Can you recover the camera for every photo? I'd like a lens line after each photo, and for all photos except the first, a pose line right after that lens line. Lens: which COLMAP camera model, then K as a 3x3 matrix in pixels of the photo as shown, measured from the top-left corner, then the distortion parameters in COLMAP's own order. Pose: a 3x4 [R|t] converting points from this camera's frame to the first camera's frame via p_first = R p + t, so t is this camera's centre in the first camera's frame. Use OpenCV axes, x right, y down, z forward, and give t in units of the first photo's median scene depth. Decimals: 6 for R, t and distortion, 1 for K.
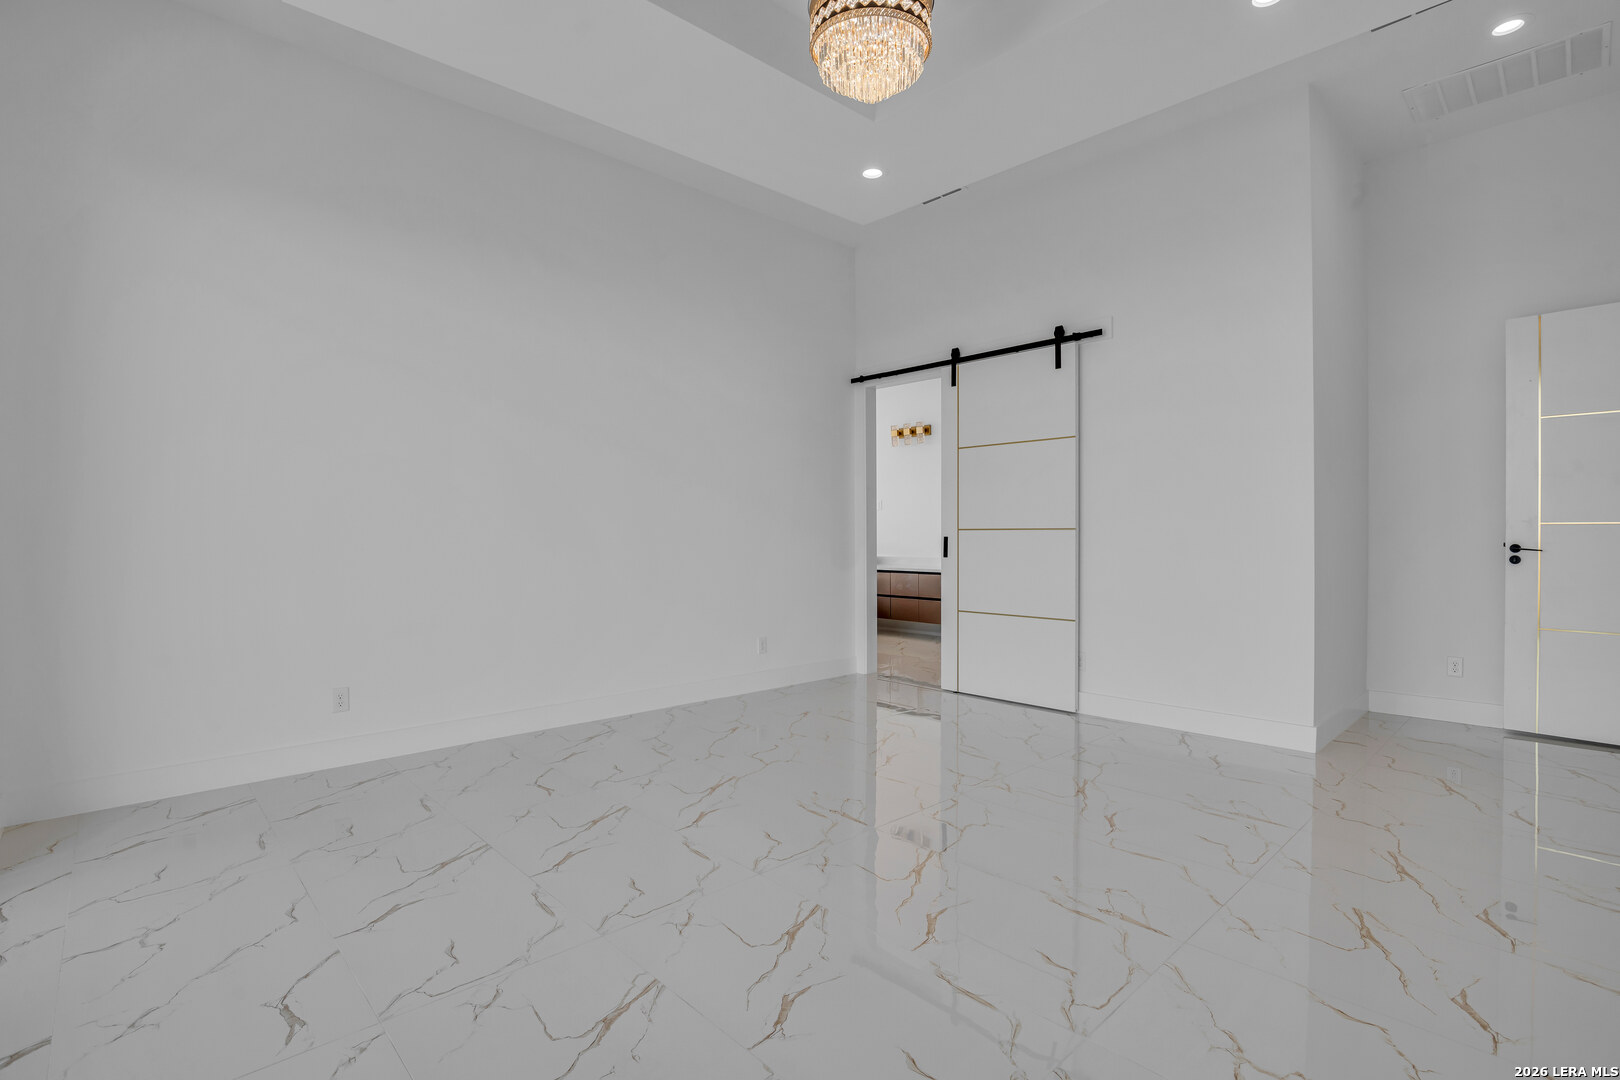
lens RADIAL K [[772.4, 0, 808.5], [0, 772.4, 531.9], [0, 0, 1]] dist [-0.005898, 0.000889]
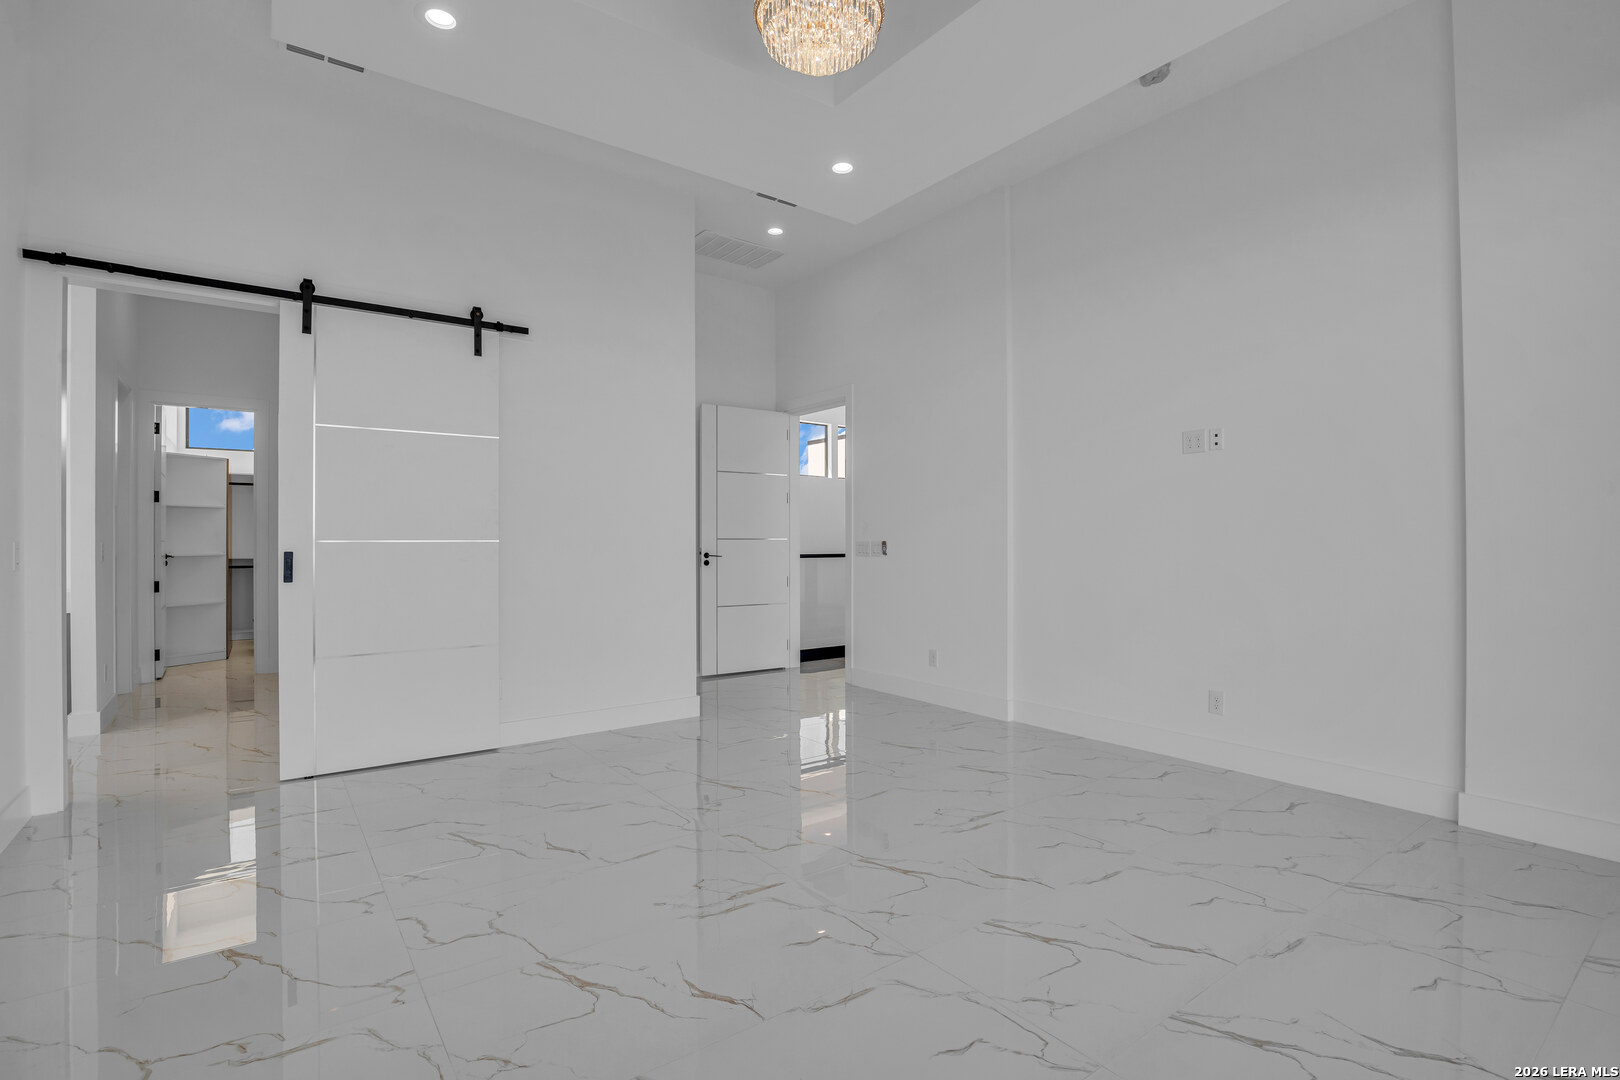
lens RADIAL K [[742.7, 0, 825.4], [0, 742.7, 540.8], [0, 0, 1]] dist [-0.013987, 0.000258]
pose [[0.123716, 0.003847, 0.992310, -0.511031], [0.001041, 0.999991, -0.004007, -0.001406], [-0.992317, 0.001529, 0.123711, 0.581356]]
